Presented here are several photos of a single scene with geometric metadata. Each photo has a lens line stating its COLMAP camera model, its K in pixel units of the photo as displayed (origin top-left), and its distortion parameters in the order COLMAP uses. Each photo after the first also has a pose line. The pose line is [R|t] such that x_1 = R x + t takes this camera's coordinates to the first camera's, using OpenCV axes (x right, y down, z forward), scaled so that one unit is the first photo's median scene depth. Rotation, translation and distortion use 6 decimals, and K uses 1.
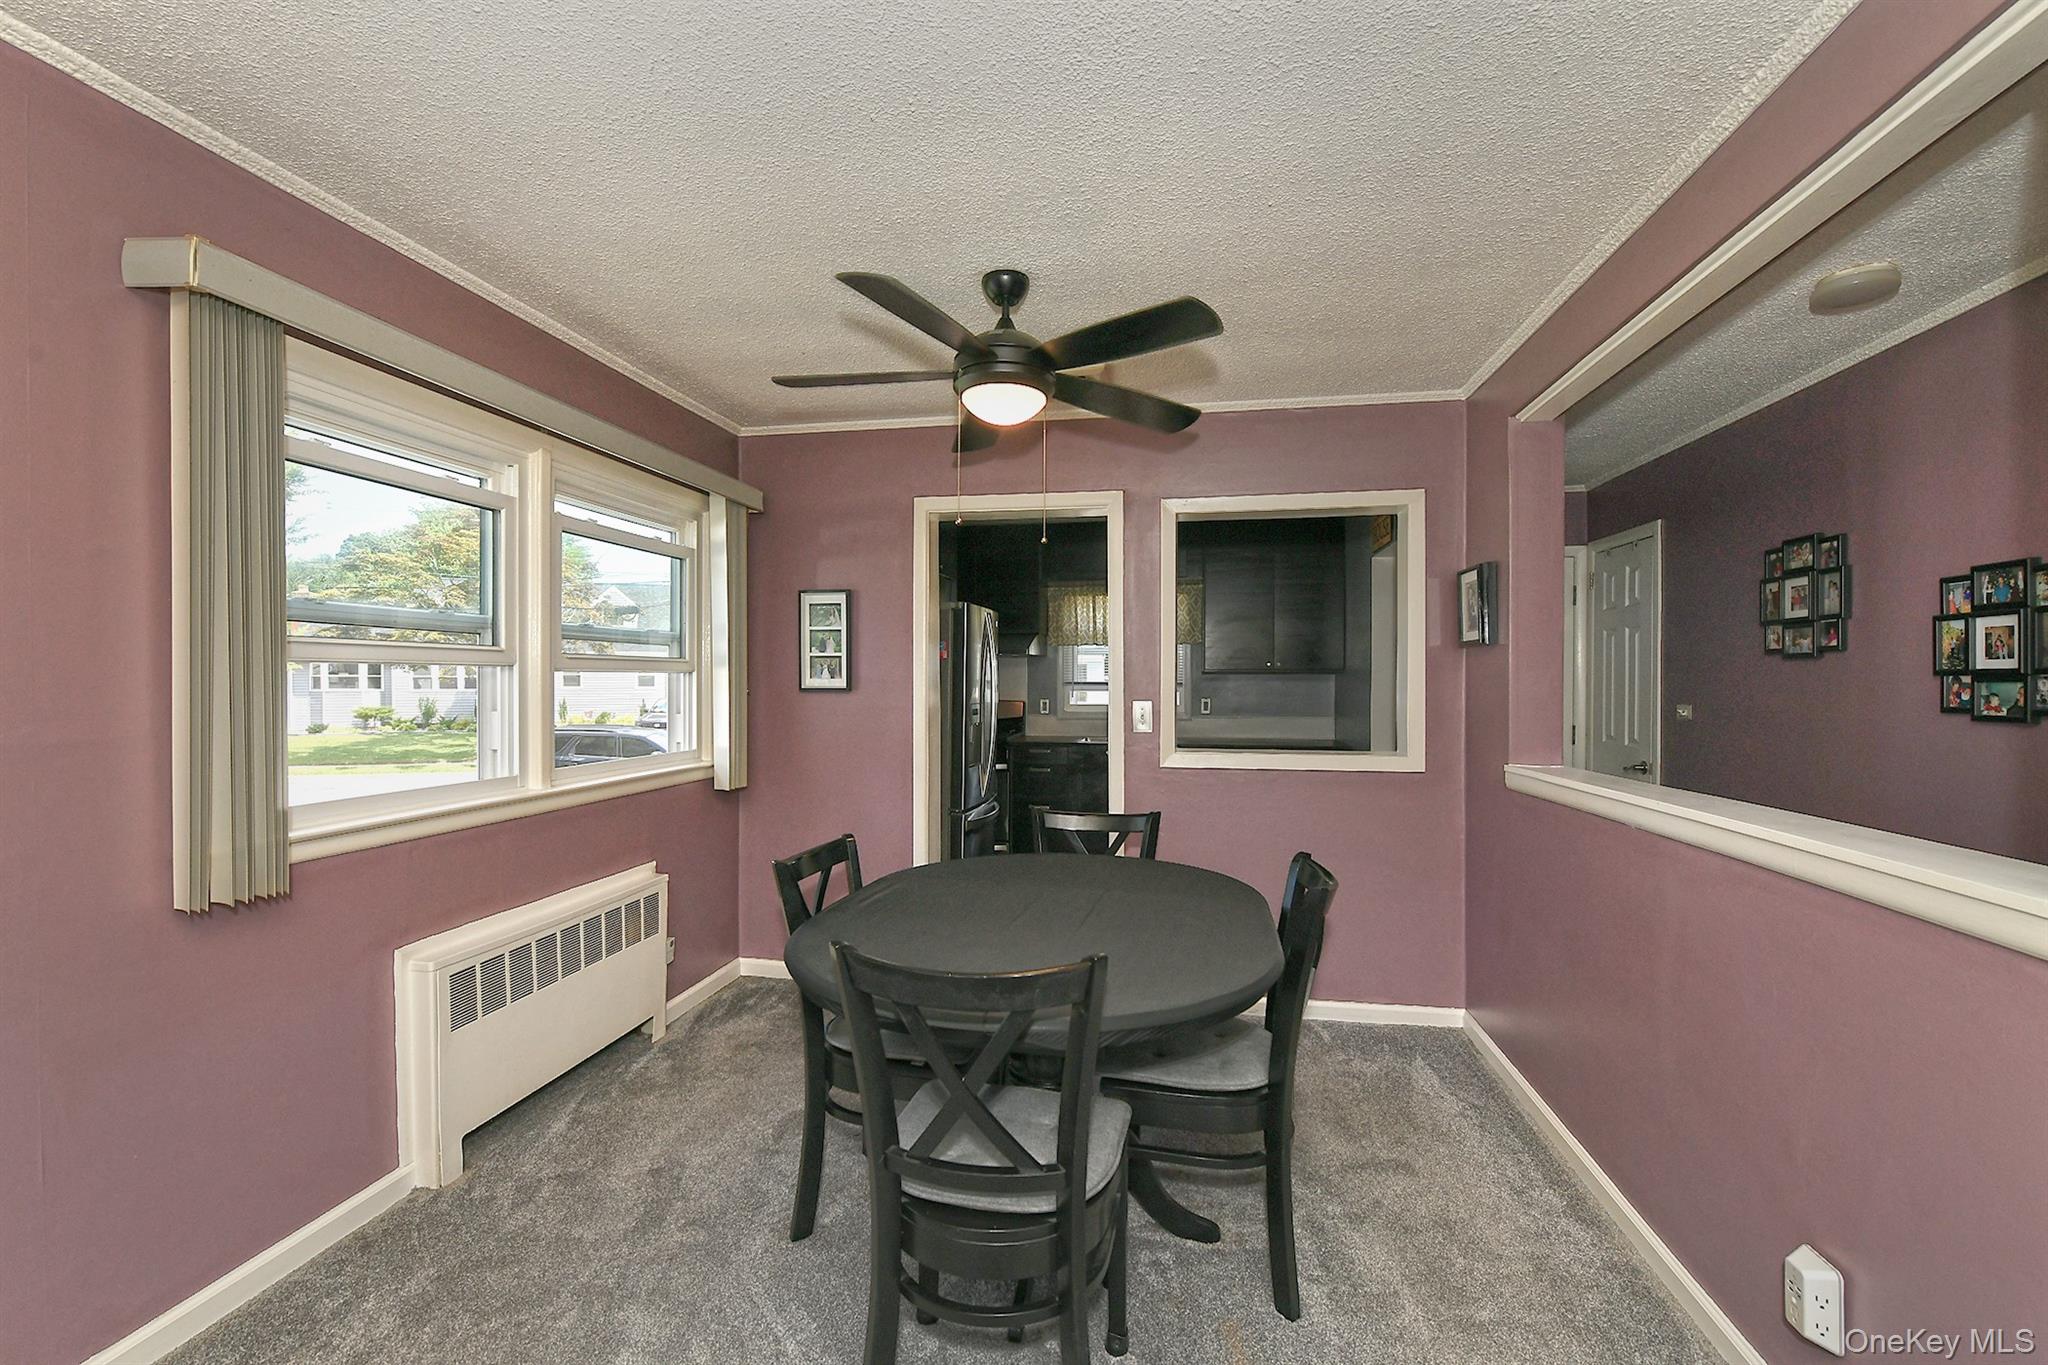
lens RADIAL K [[860.4, 0, 1019.5], [0, 860.4, 691.5], [0, 0, 1]] dist [-0.016985, 0.000184]
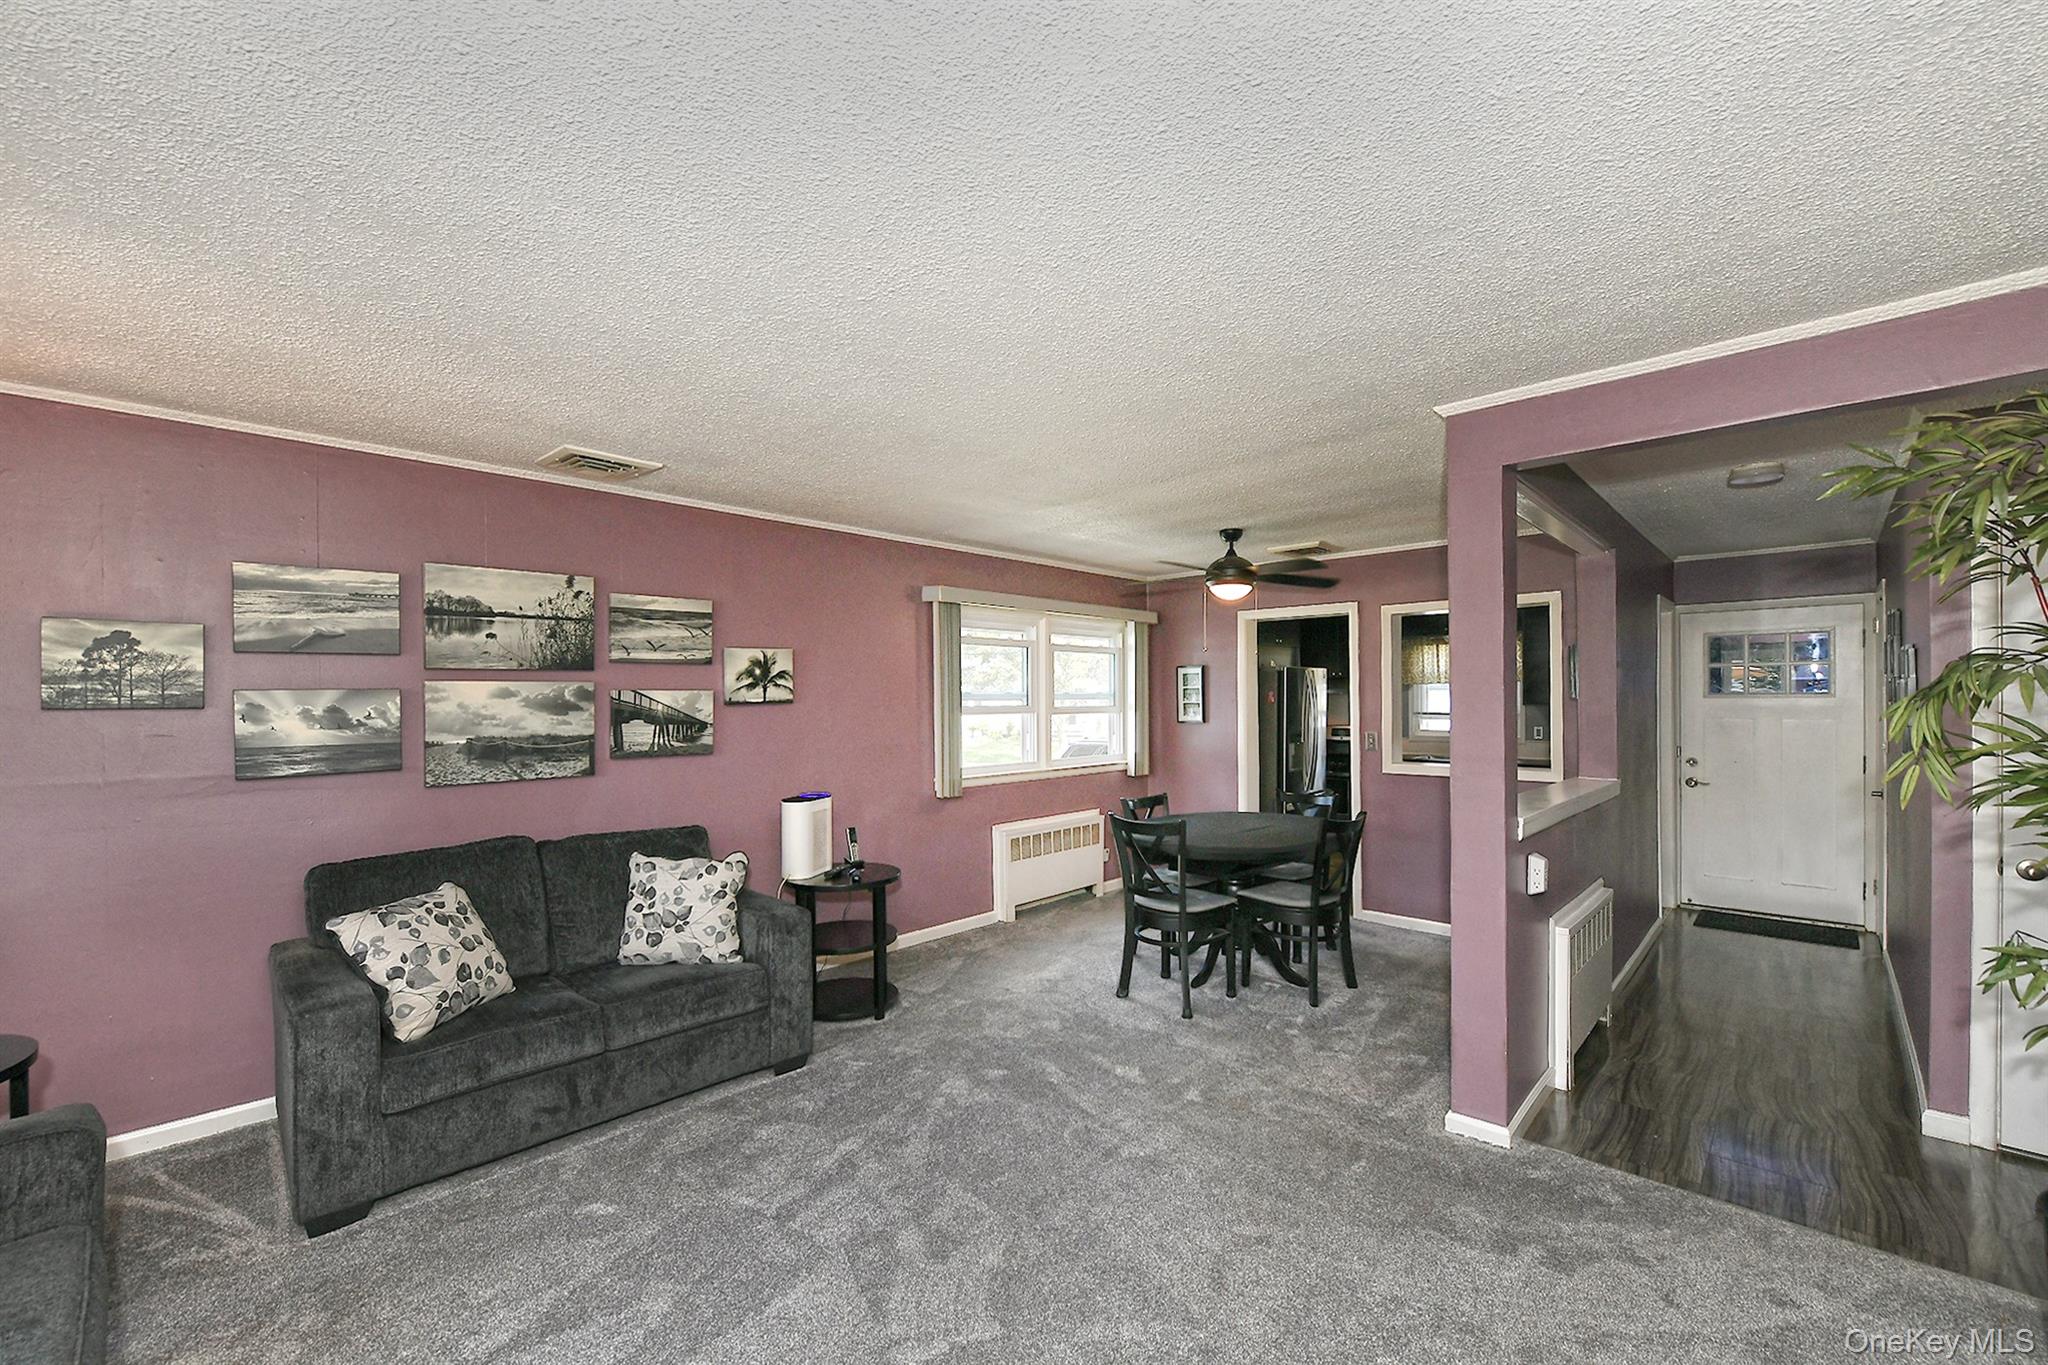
lens RADIAL K [[844.3, 0, 1024.0], [0, 844.3, 682.5], [0, 0, 1]] dist [-0.001627, -0.000254]
pose [[0.831439, -0.017664, -0.555335, 0.572604], [0.001227, 0.999550, -0.029957, -0.040154], [0.555615, 0.024226, 0.831087, -0.805089]]
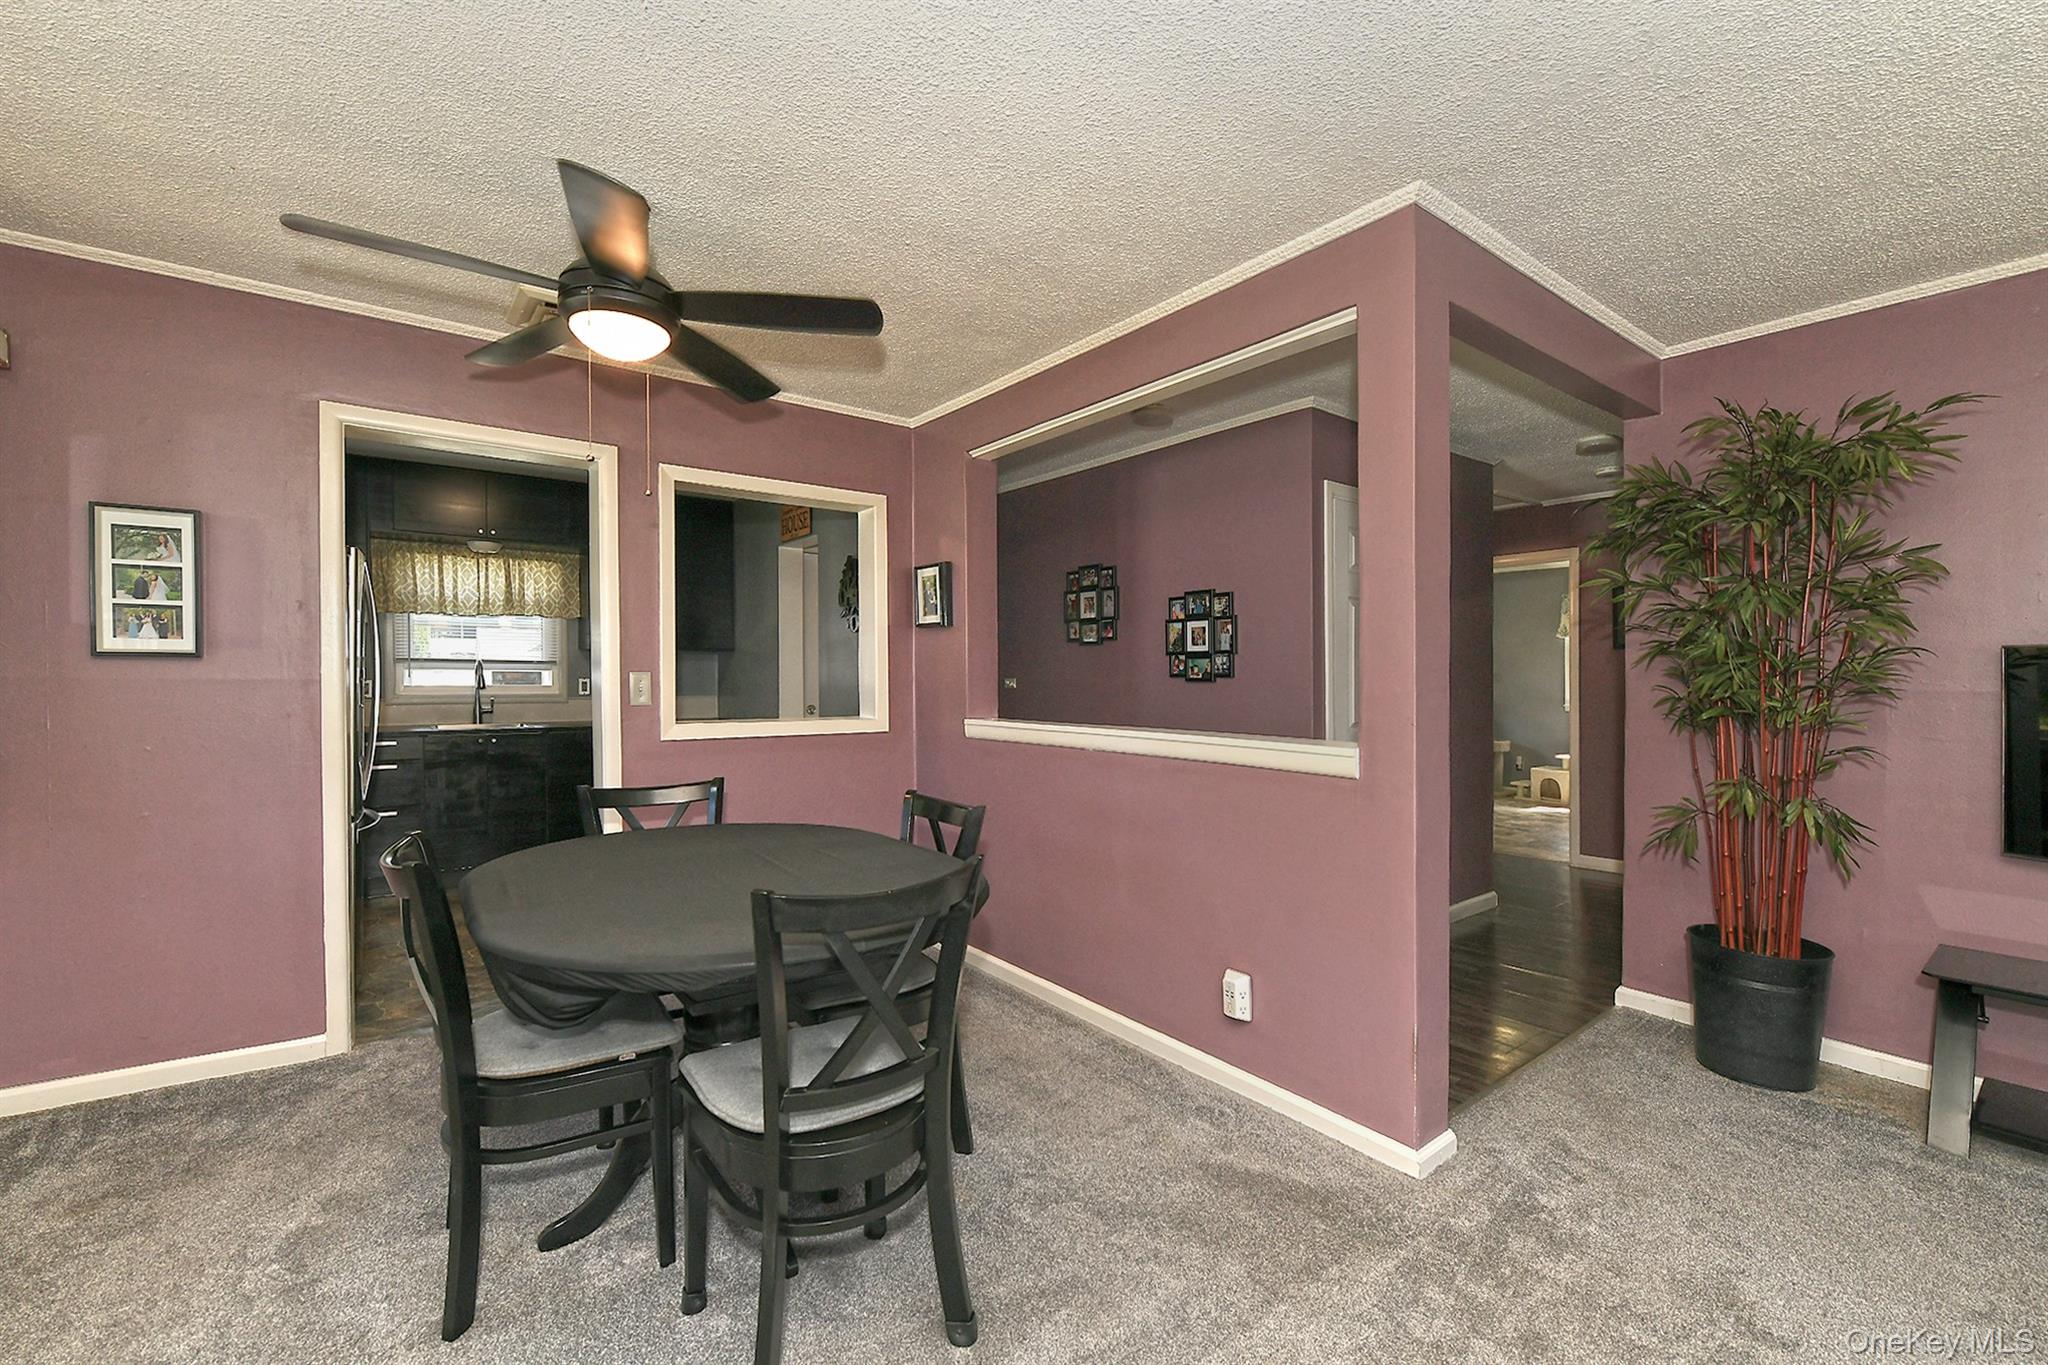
lens RADIAL K [[860.4, 0, 1019.5], [0, 860.4, 691.5], [0, 0, 1]] dist [-0.016985, 0.000184]
pose [[0.665584, -0.012012, 0.746226, -0.333384], [0.003751, 0.999912, 0.012750, 0.025882], [-0.746313, -0.005687, 0.665570, 0.066354]]
